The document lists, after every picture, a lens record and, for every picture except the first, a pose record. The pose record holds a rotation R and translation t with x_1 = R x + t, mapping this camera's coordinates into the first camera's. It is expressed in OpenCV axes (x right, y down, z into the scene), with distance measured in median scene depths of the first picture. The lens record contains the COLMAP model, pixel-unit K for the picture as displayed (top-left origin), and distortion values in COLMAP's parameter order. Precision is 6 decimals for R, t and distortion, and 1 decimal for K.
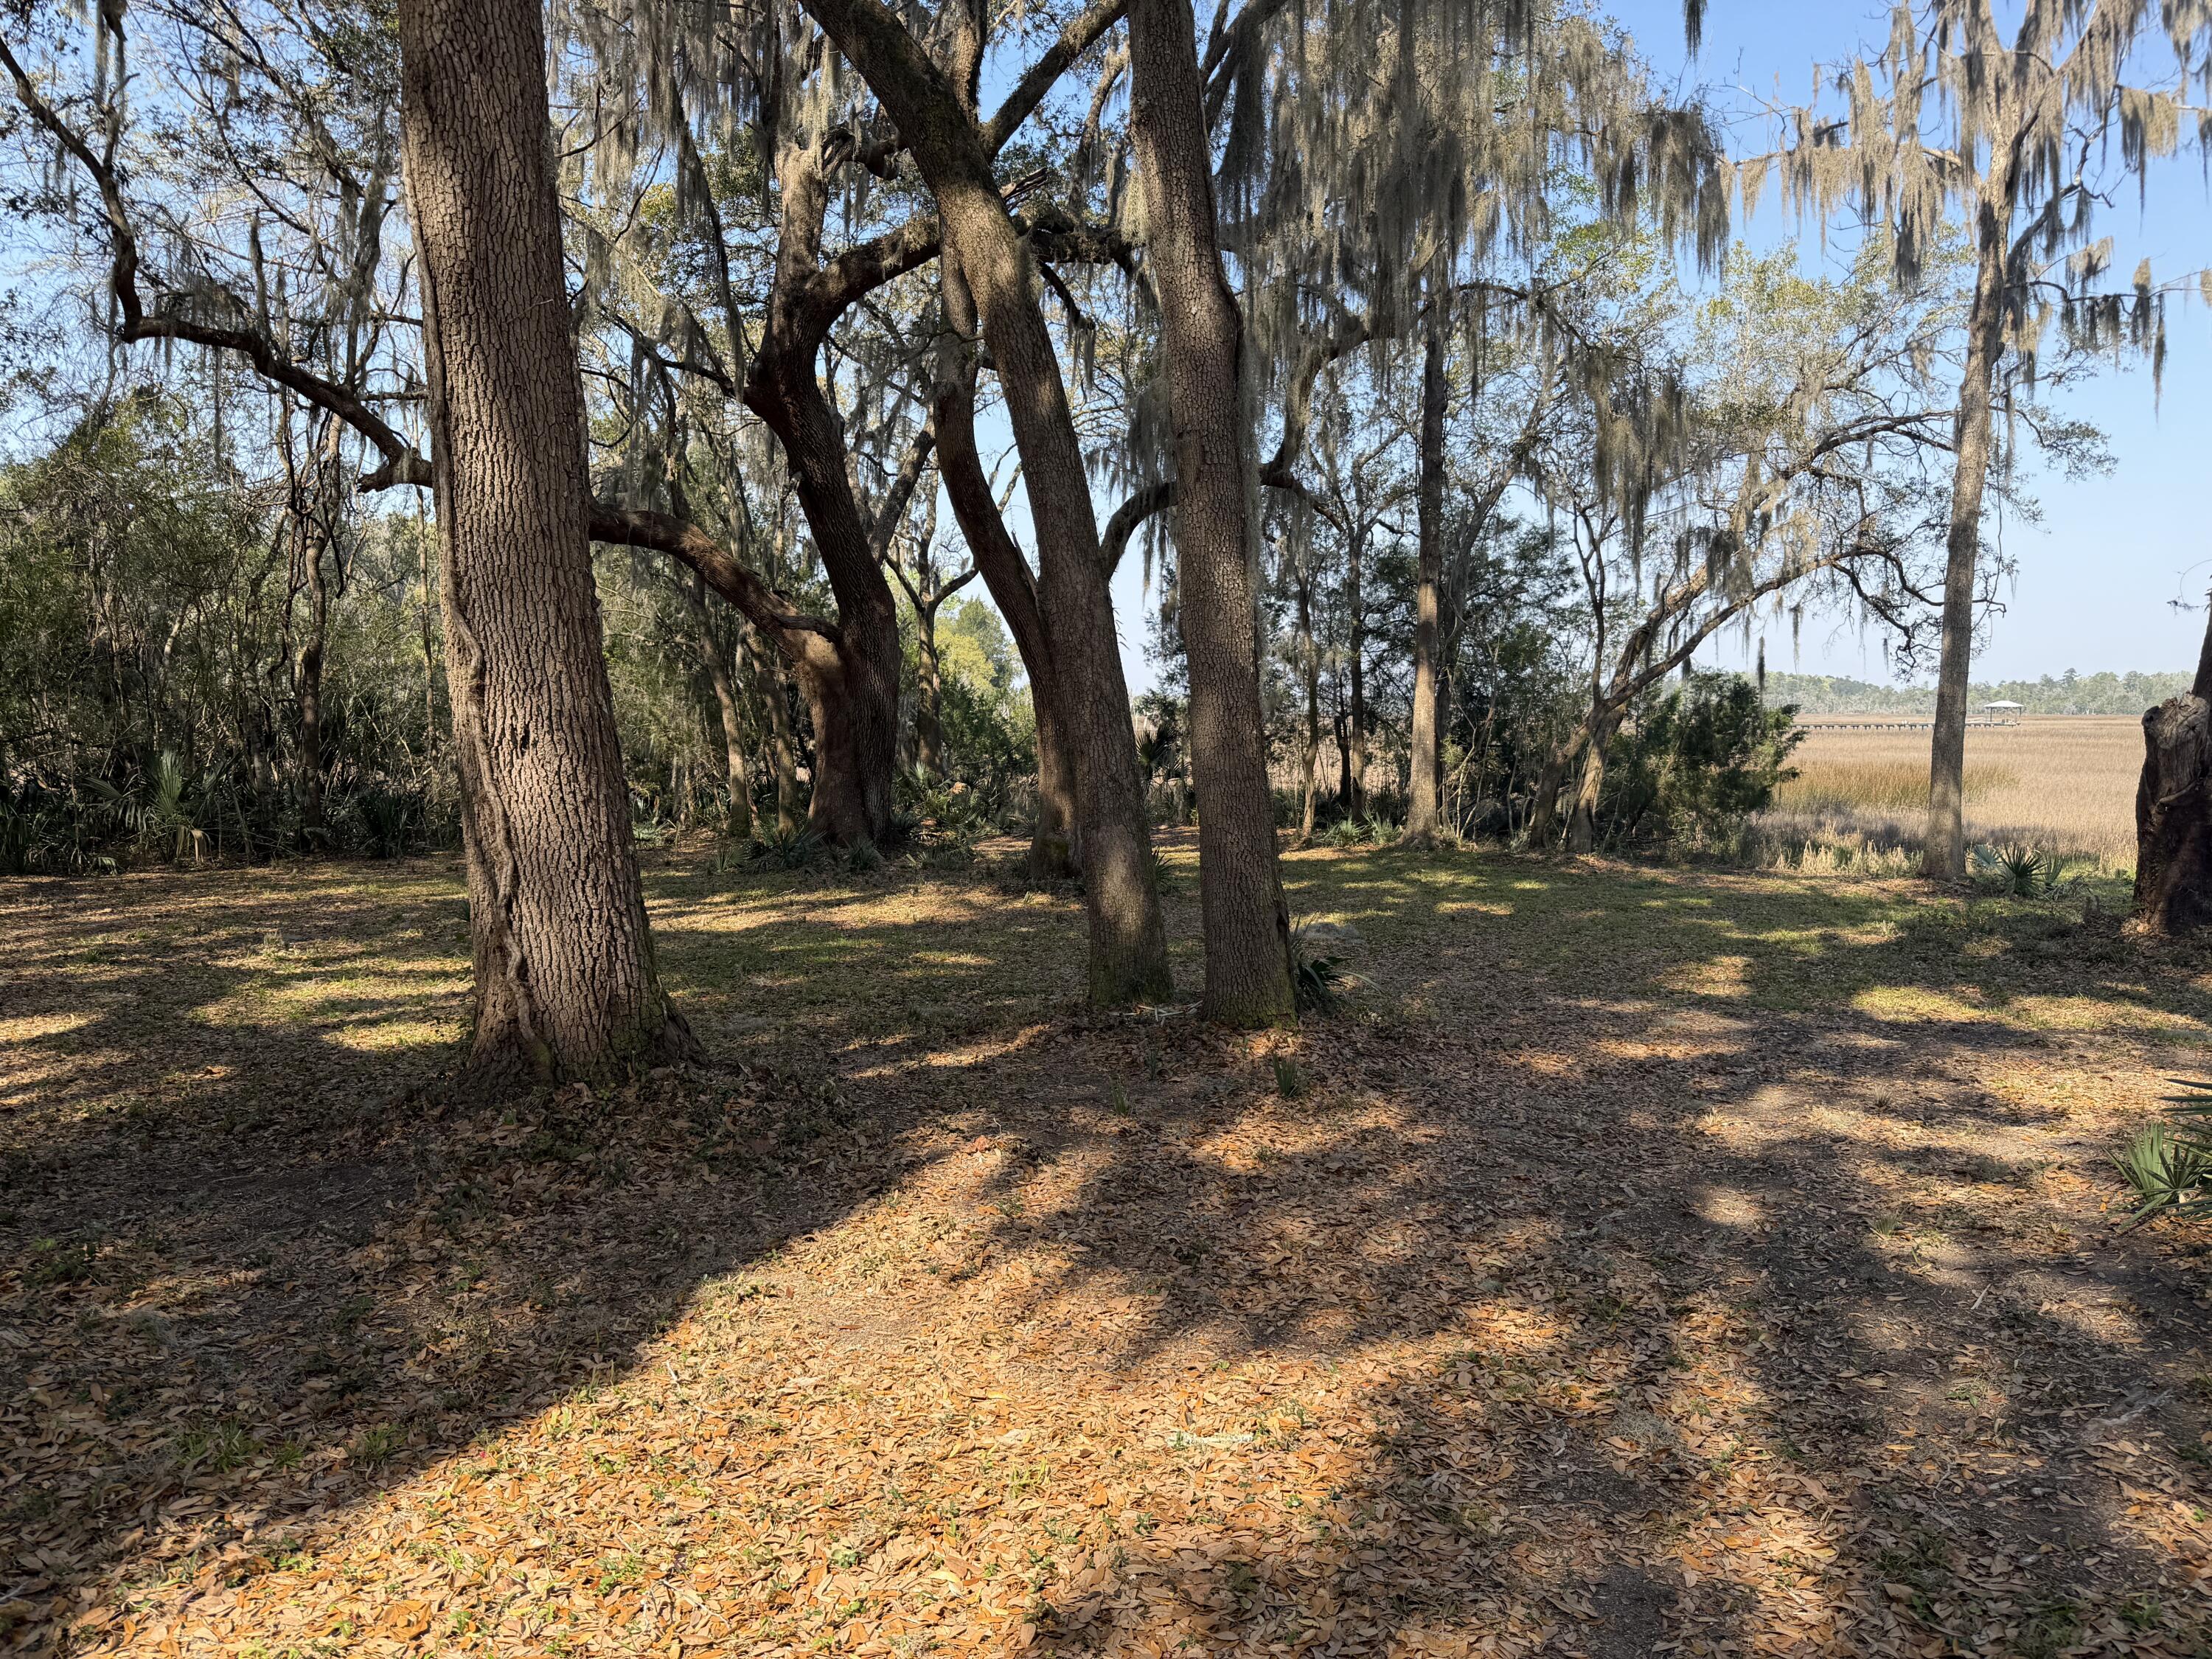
lens RADIAL K [[1540.2, 0, 1113.7], [0, 1540.2, 764.9], [0, 0, 1]] dist [0.020934, -0.032298]
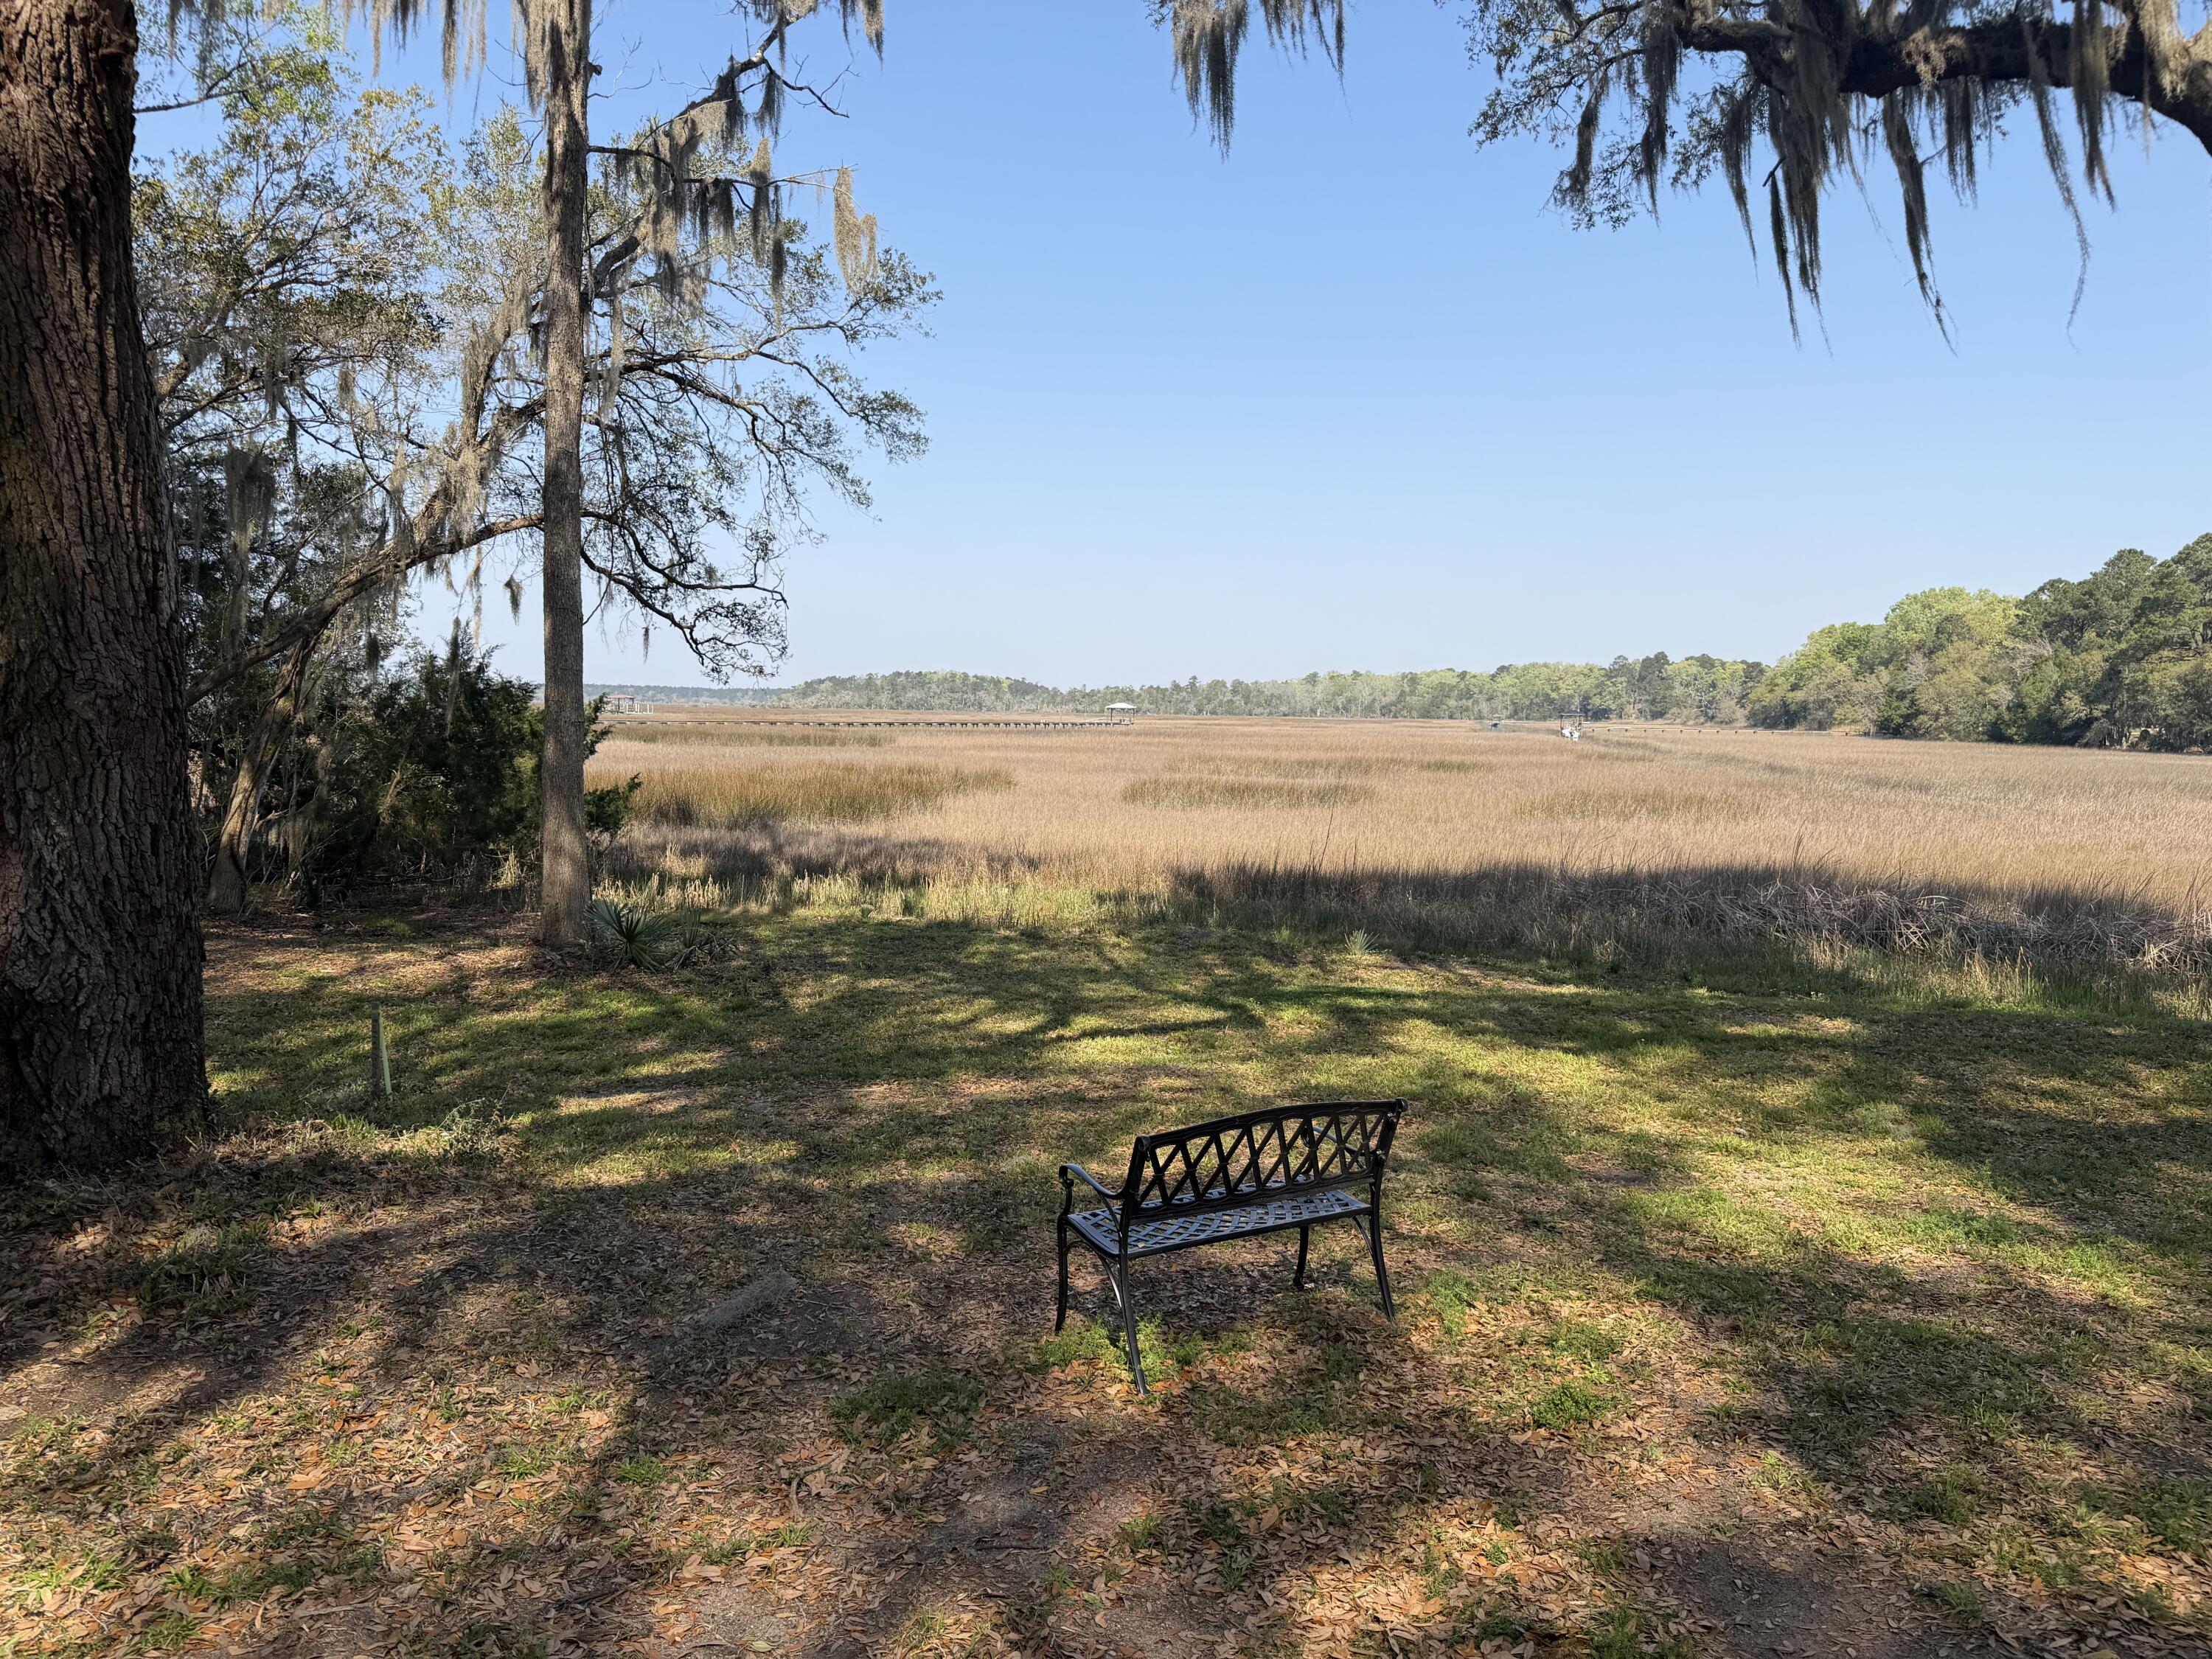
lens RADIAL K [[1540.2, 0, 1119.4], [0, 1540.2, 780.2], [0, 0, 1]] dist [0.020934, -0.032298]
pose [[0.874456, -0.008449, 0.485031, 0.322480], [0.001564, 0.999892, 0.014598, -0.012976], [-0.485102, -0.012006, 0.874375, 0.169002]]
